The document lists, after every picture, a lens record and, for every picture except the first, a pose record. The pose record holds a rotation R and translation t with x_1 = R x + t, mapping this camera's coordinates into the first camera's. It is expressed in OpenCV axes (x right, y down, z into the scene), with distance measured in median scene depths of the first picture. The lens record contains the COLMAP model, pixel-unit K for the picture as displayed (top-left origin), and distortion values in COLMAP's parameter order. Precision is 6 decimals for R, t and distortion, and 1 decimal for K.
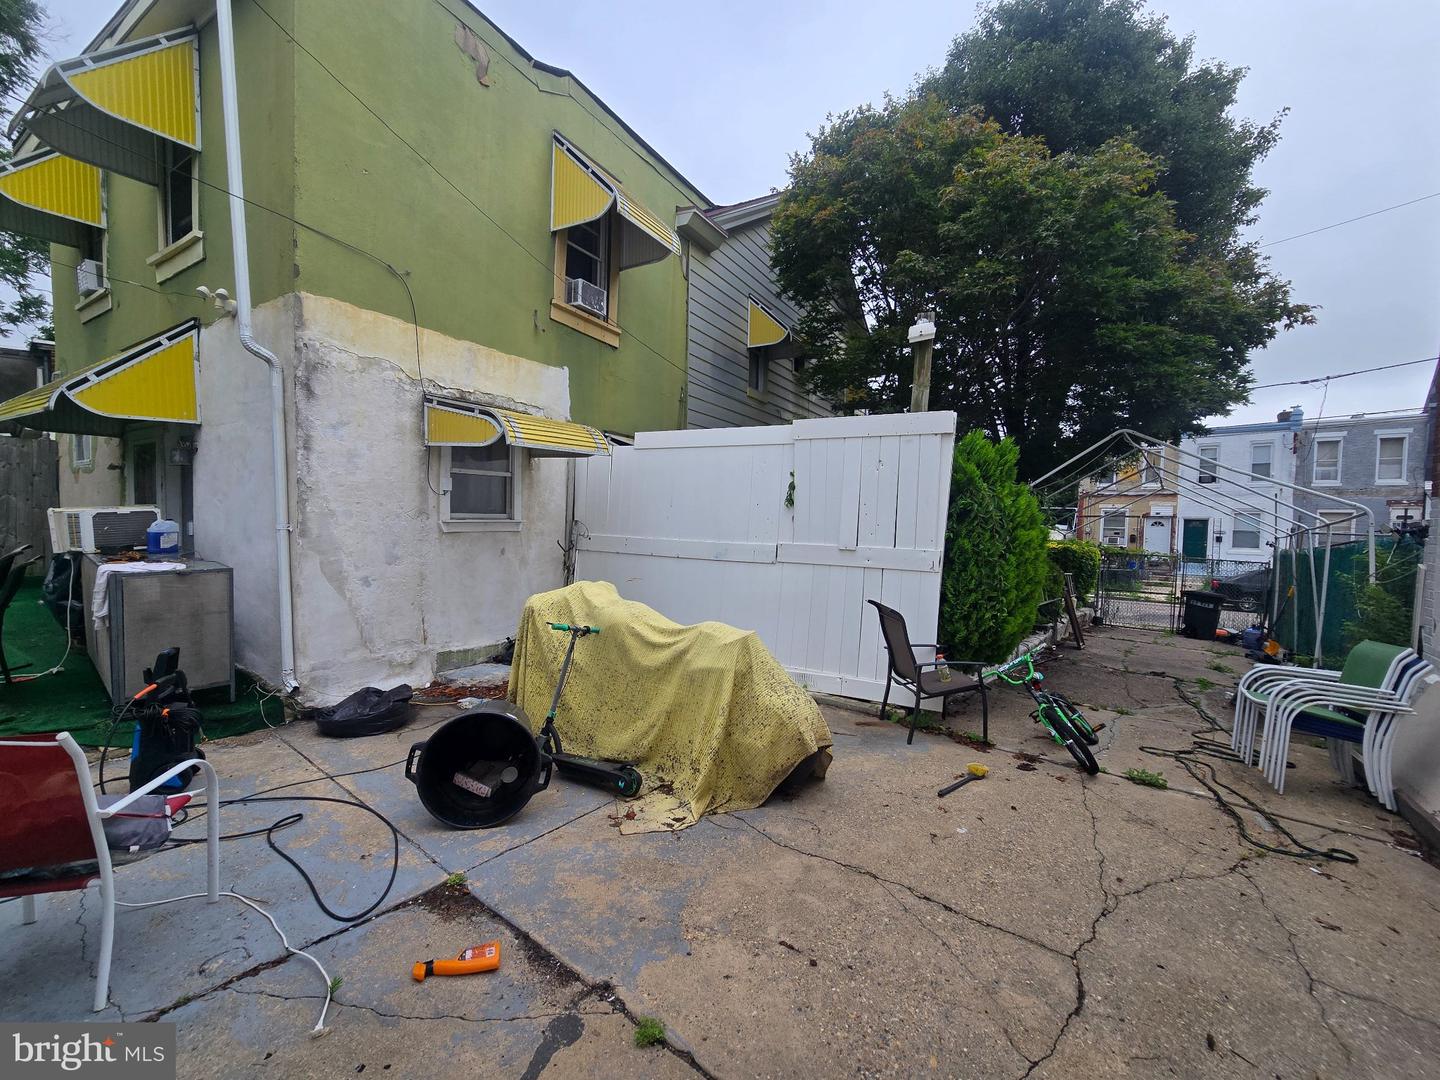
lens RADIAL K [[593.4, 0, 716.7], [0, 593.4, 542.6], [0, 0, 1]] dist [-0.003033, -0.000289]
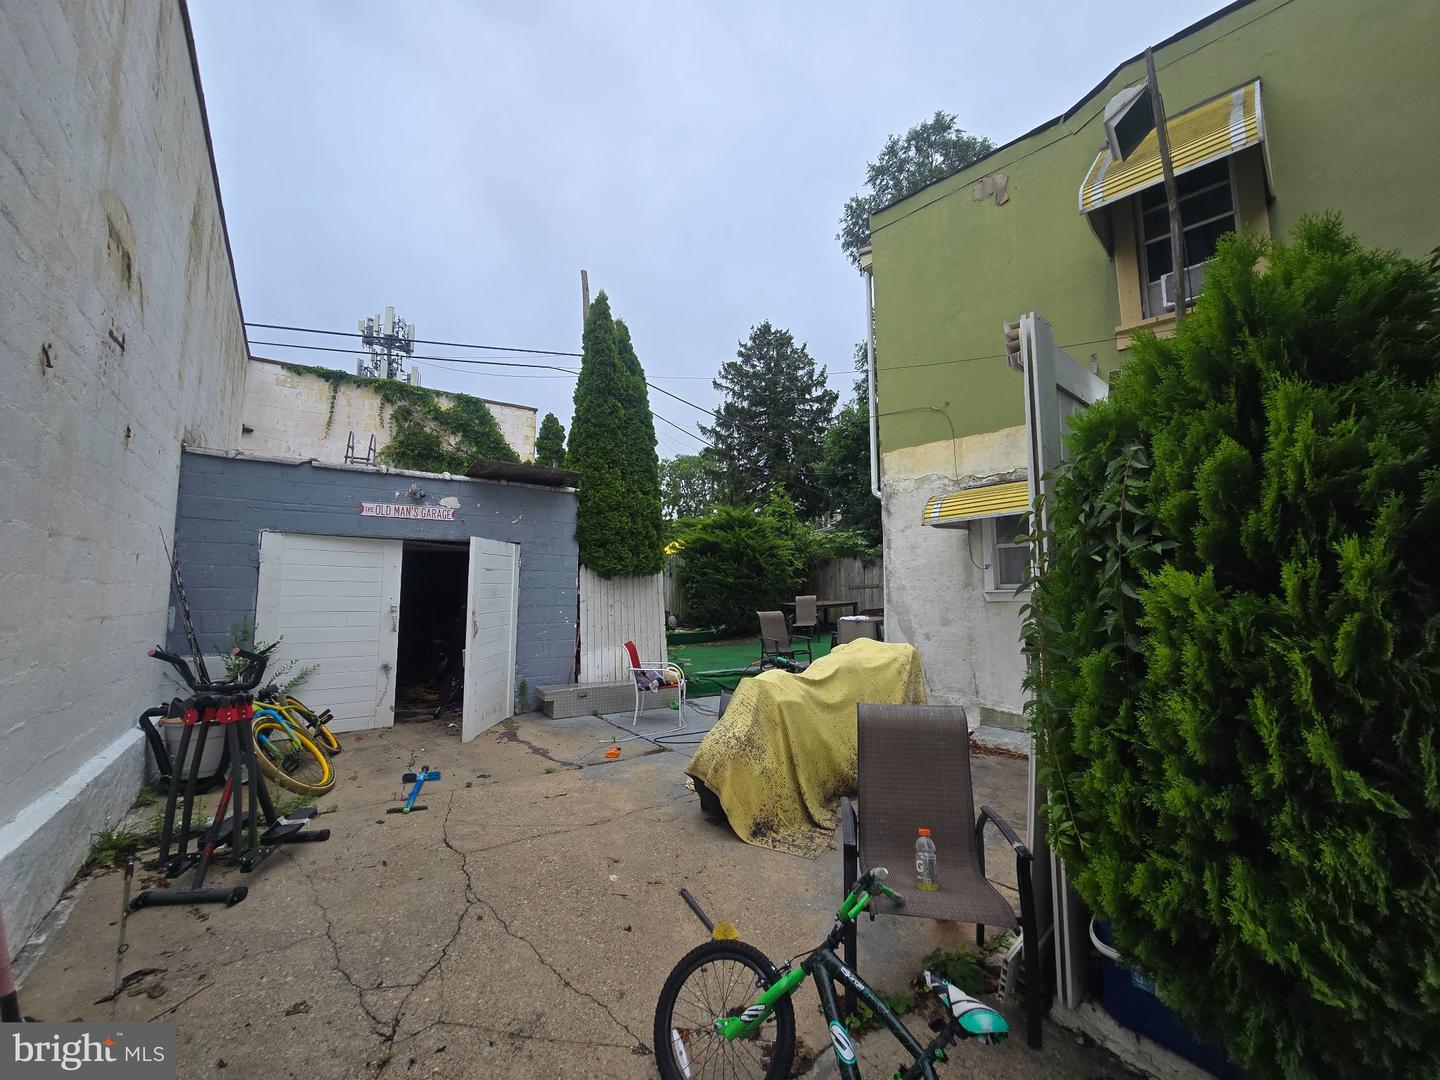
lens RADIAL K [[593.4, 0, 716.7], [0, 593.4, 542.6], [0, 0, 1]] dist [-0.003033, -0.000289]
pose [[-0.275692, -0.104066, -0.955596, 0.895870], [-0.039271, 0.994512, -0.096974, 0.001307], [0.960443, 0.010792, -0.278266, 0.925888]]
